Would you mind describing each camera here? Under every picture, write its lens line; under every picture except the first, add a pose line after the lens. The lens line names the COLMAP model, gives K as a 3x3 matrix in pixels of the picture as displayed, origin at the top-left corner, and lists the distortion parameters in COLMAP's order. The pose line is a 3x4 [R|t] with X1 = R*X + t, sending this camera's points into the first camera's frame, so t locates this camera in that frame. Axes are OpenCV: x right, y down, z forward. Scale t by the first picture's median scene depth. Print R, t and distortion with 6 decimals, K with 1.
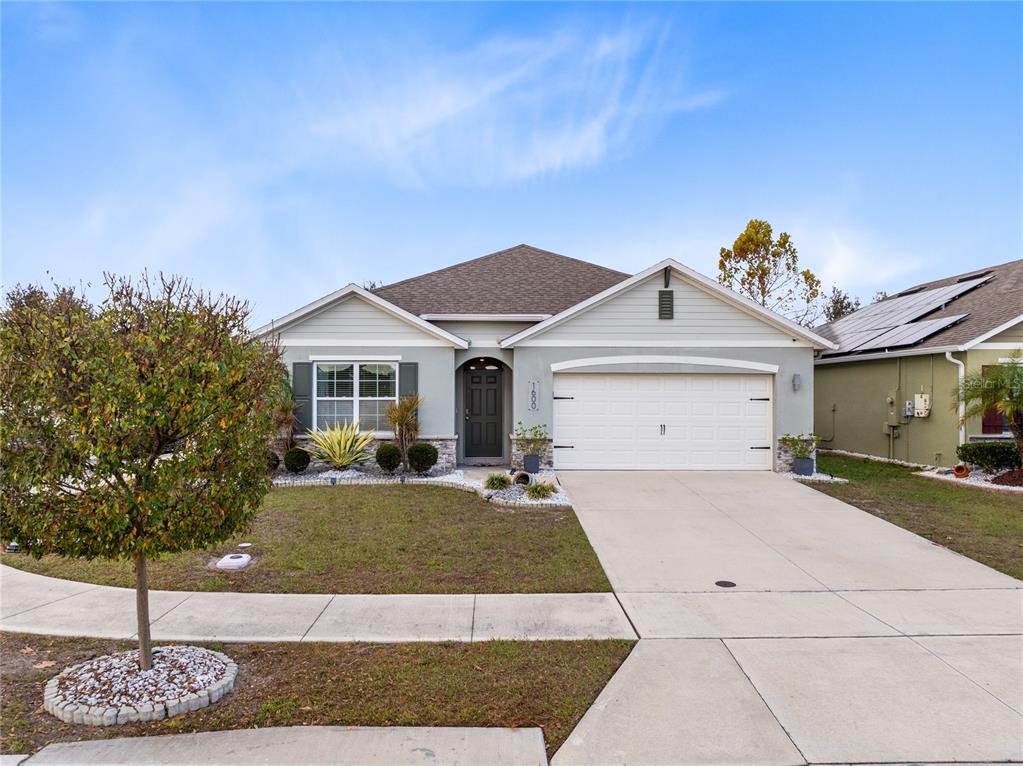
lens RADIAL K [[740.9, 0, 511.5], [0, 740.9, 383.0], [0, 0, 1]] dist [-0.044068, -0.000734]
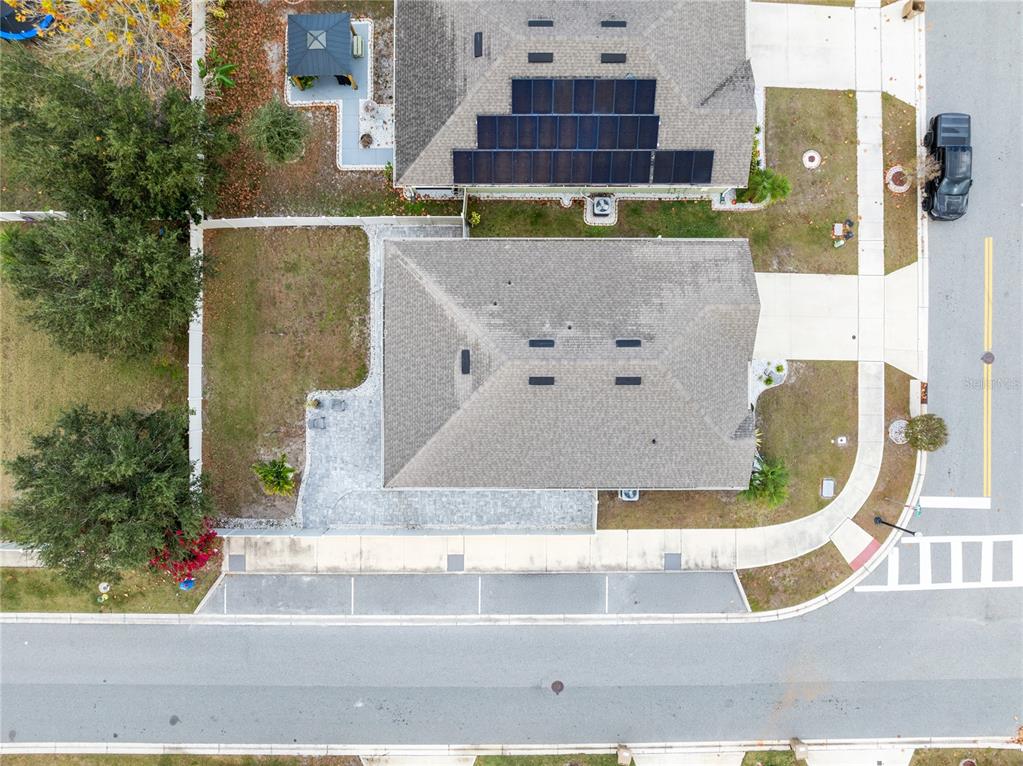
lens RADIAL K [[717.8, 0, 511.5], [0, 717.8, 383.0], [0, 0, 1]] dist [-0.049001, 0.008587]
pose [[0.041067, -0.999154, -0.002019, -0.055023], [-0.025919, -0.003085, 0.999659, -2.435524], [-0.998820, -0.041001, -0.026024, 1.871180]]
